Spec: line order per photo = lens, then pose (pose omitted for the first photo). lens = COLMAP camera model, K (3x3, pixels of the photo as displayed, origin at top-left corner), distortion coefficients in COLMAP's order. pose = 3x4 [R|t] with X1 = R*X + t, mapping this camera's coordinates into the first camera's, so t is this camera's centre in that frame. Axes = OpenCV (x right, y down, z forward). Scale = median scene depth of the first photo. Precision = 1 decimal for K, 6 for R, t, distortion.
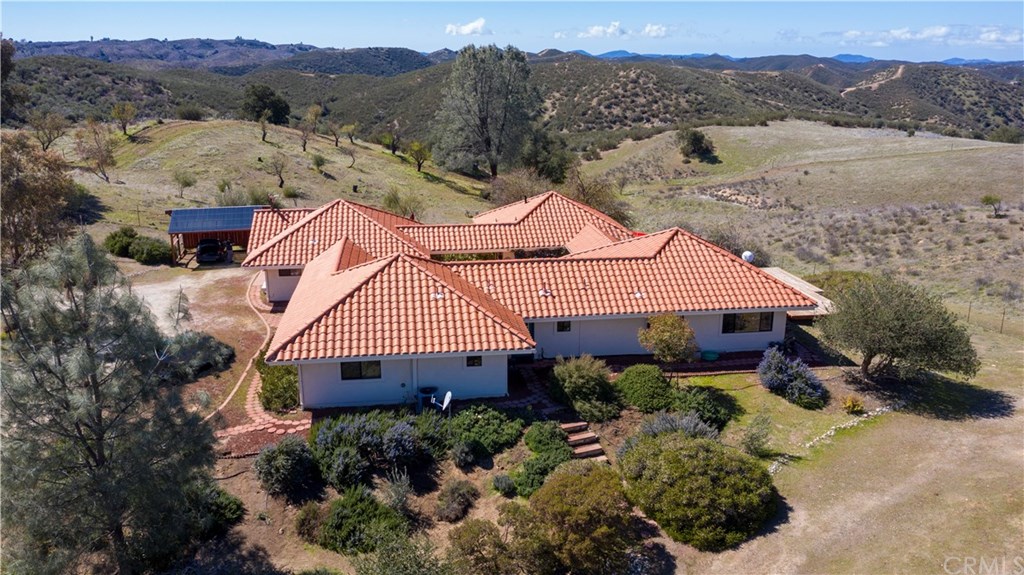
lens RADIAL K [[810.7, 0, 512.0], [0, 810.7, 287.5], [0, 0, 1]] dist [-0.005028, 0.009907]
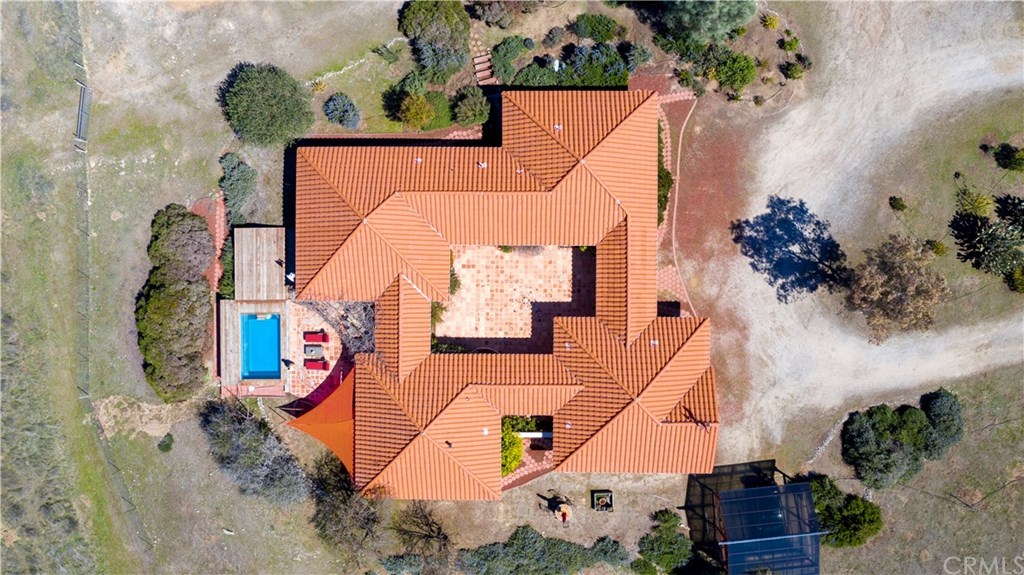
lens RADIAL K [[810.7, 0, 512.0], [0, 810.7, 287.5], [0, 0, 1]] dist [-0.005028, 0.009907]
pose [[-0.989974, -0.140241, 0.016862, -0.075382], [0.052508, -0.254554, 0.965632, -1.636570], [-0.131129, 0.956836, 0.259366, 0.923623]]
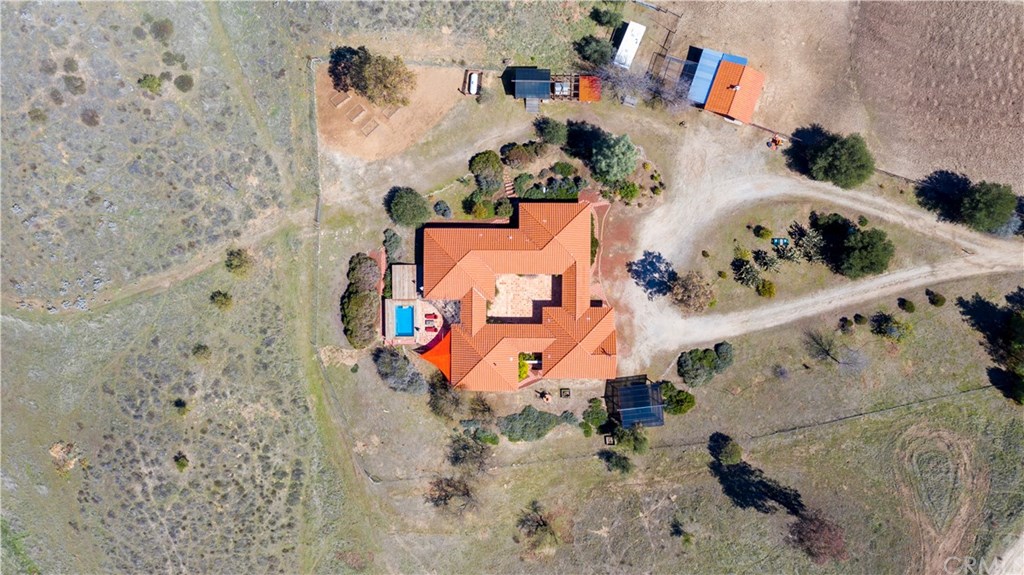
lens RADIAL K [[810.7, 0, 512.0], [0, 810.7, 287.5], [0, 0, 1]] dist [-0.005028, 0.009907]
pose [[-0.989655, -0.141925, 0.020996, -0.069015], [0.056843, -0.253513, 0.965660, -3.516277], [-0.131729, 0.956864, 0.258958, 0.400389]]
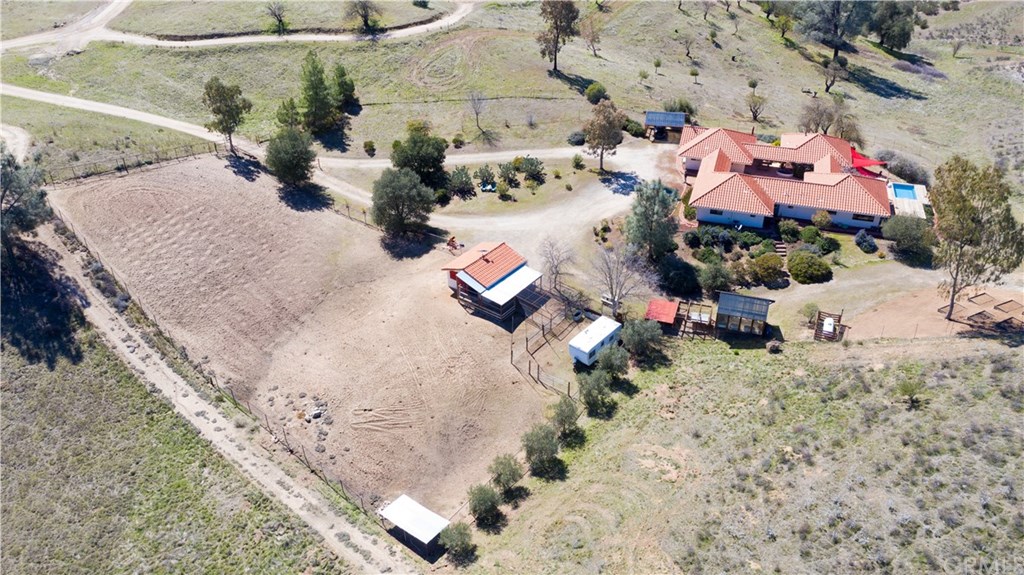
lens RADIAL K [[810.7, 0, 512.0], [0, 810.7, 287.5], [0, 0, 1]] dist [-0.005028, 0.009907]
pose [[0.900787, 0.225208, -0.371299, 0.339005], [-0.103459, 0.941691, 0.320179, -0.552004], [0.421756, -0.249999, 0.871563, -2.181807]]
